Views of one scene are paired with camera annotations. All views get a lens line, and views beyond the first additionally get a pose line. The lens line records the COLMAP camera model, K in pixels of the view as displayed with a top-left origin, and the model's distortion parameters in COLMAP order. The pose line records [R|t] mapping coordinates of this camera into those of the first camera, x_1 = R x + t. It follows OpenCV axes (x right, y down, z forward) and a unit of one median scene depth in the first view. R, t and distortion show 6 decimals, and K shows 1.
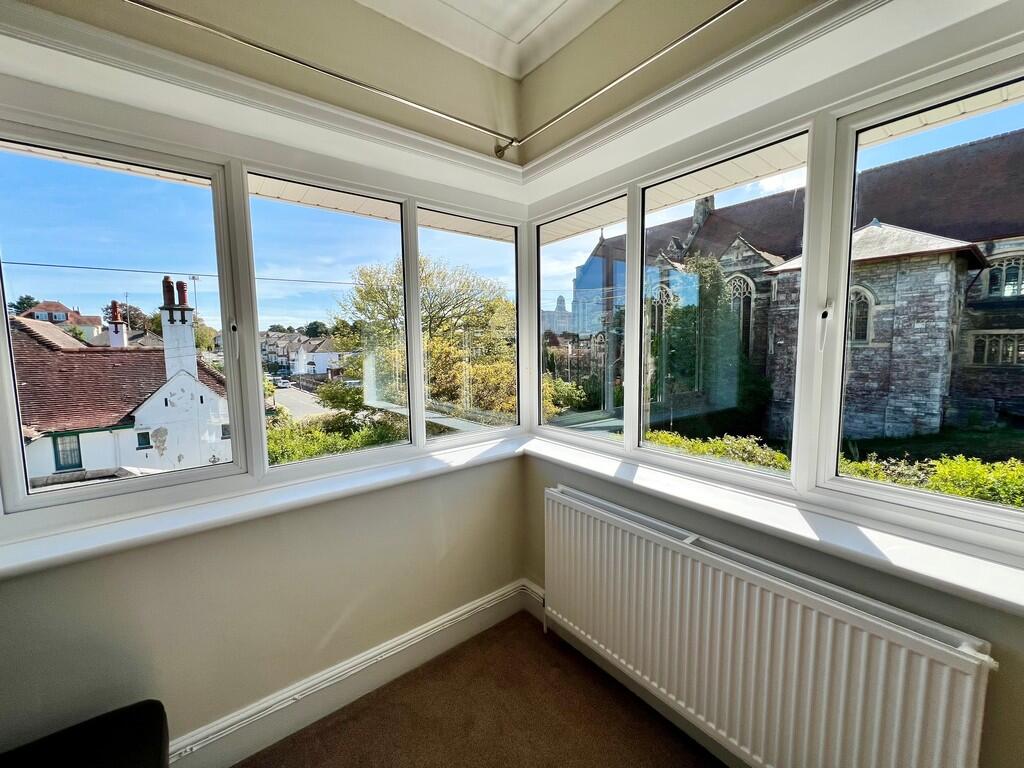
lens RADIAL K [[413.2, 0, 513.9], [0, 413.2, 381.4], [0, 0, 1]] dist [-0.008091, 0.000768]
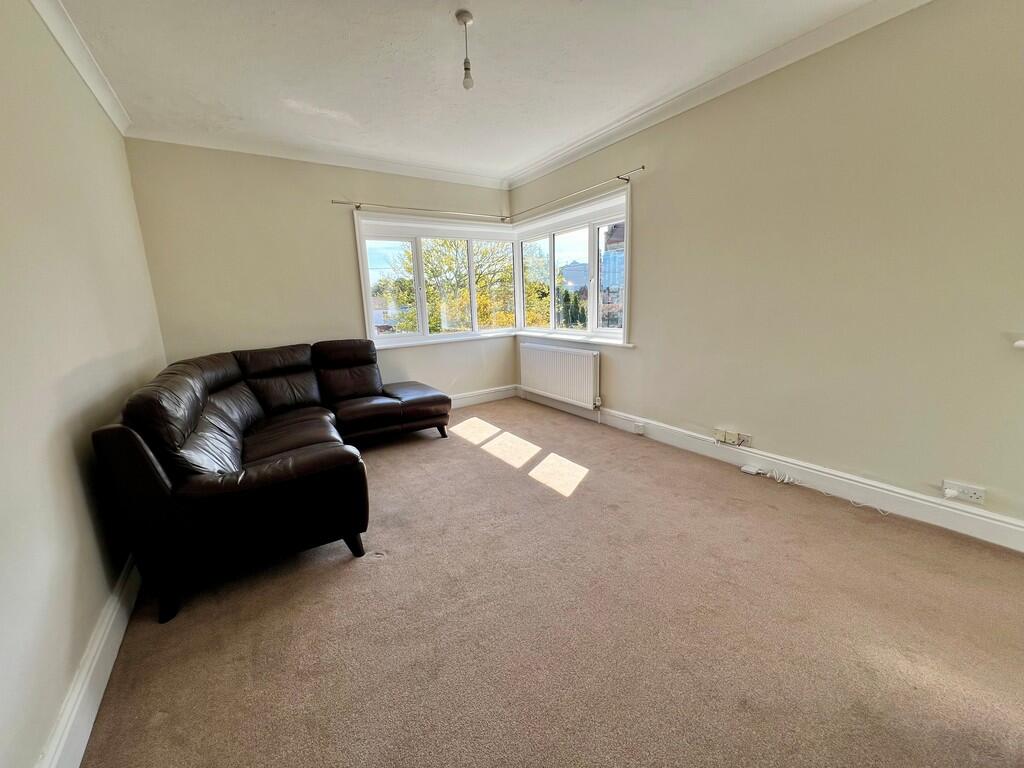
lens RADIAL K [[413.6, 0, 514.4], [0, 413.6, 384.8], [0, 0, 1]] dist [-0.000256, 0.000132]
pose [[0.995884, -0.003822, -0.090557, 0.042012], [0.014127, 0.993445, 0.113432, 0.032475], [0.089529, -0.114245, 0.989410, -0.272093]]
